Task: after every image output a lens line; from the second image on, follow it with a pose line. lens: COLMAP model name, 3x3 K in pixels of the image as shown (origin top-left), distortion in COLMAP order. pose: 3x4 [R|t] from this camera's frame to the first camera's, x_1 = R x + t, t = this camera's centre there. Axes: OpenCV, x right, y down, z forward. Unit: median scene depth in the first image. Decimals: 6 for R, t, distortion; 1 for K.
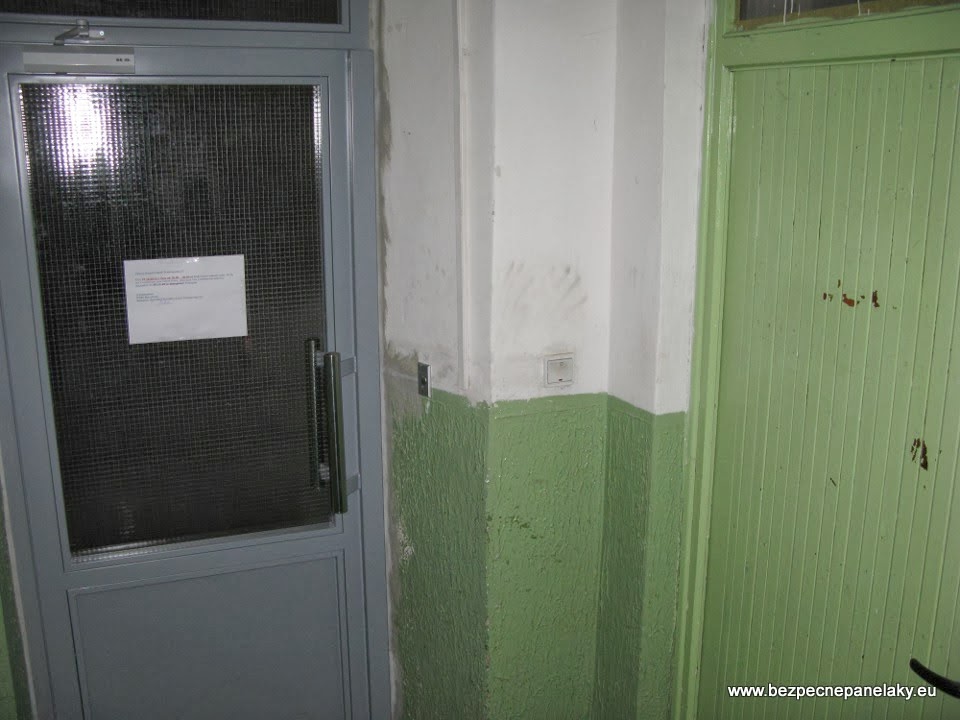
lens RADIAL K [[976.6, 0, 487.7], [0, 976.6, 372.1], [0, 0, 1]] dist [-0.209243, 0.261142]
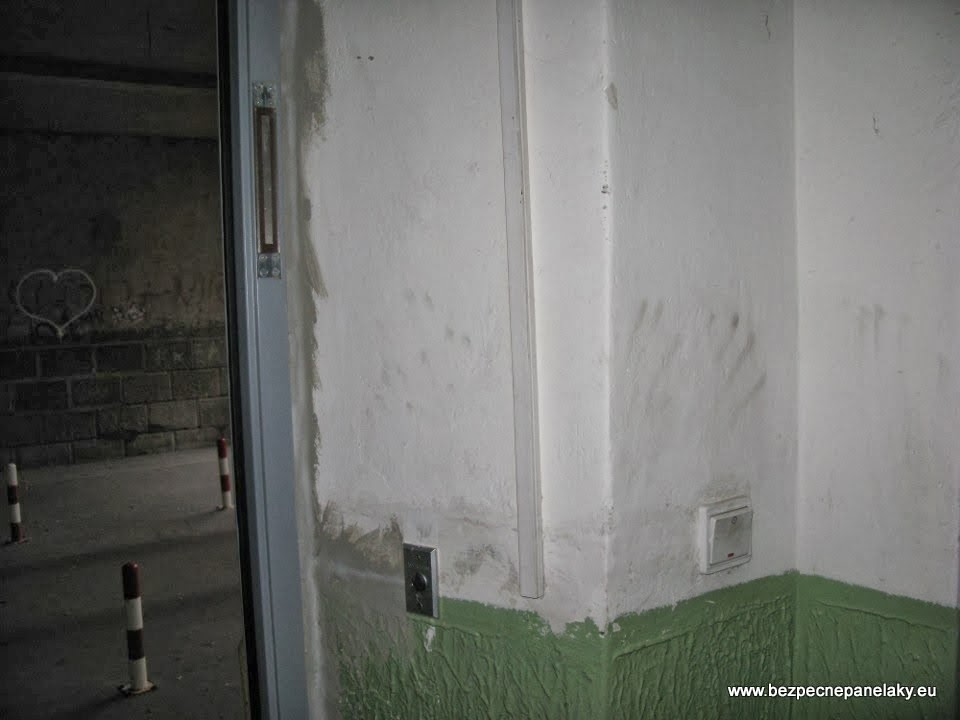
lens RADIAL K [[976.6, 0, 487.7], [0, 976.6, 372.1], [0, 0, 1]] dist [-0.209243, 0.261142]
pose [[0.974235, -0.045804, 0.220837, -0.133817], [0.081326, 0.984632, -0.154552, -0.016426], [-0.210364, 0.168530, 0.962987, 0.547746]]
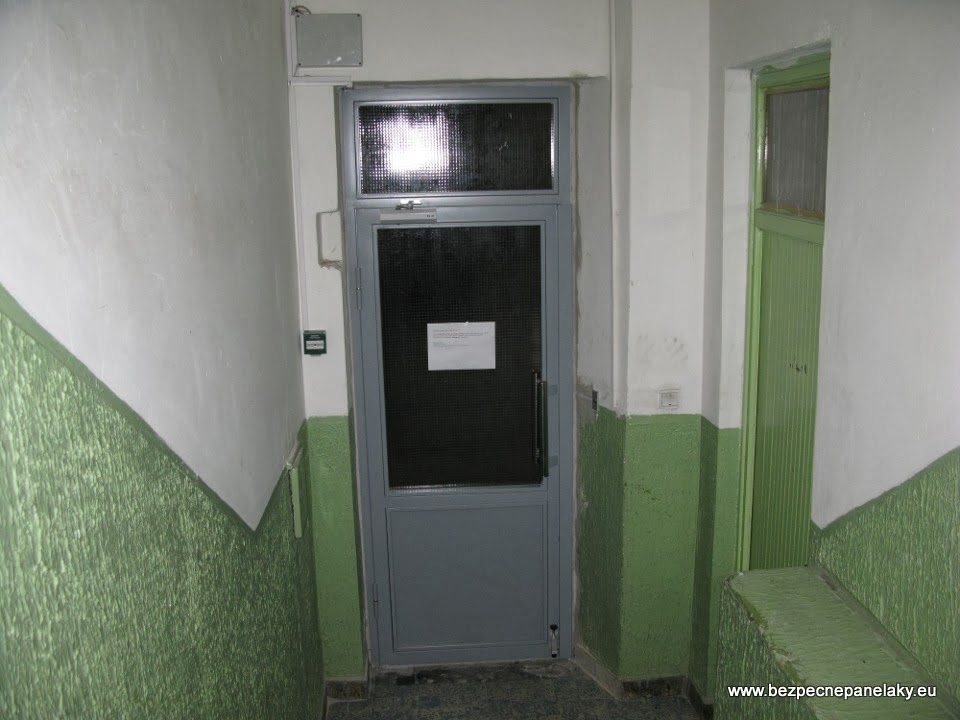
lens RADIAL K [[976.6, 0, 487.7], [0, 976.6, 372.1], [0, 0, 1]] dist [-0.209243, 0.261142]
pose [[0.946222, 0.049272, -0.319744, 0.299289], [-0.056415, 0.998321, -0.013110, -0.008314], [0.318561, 0.030443, 0.947413, -0.662735]]
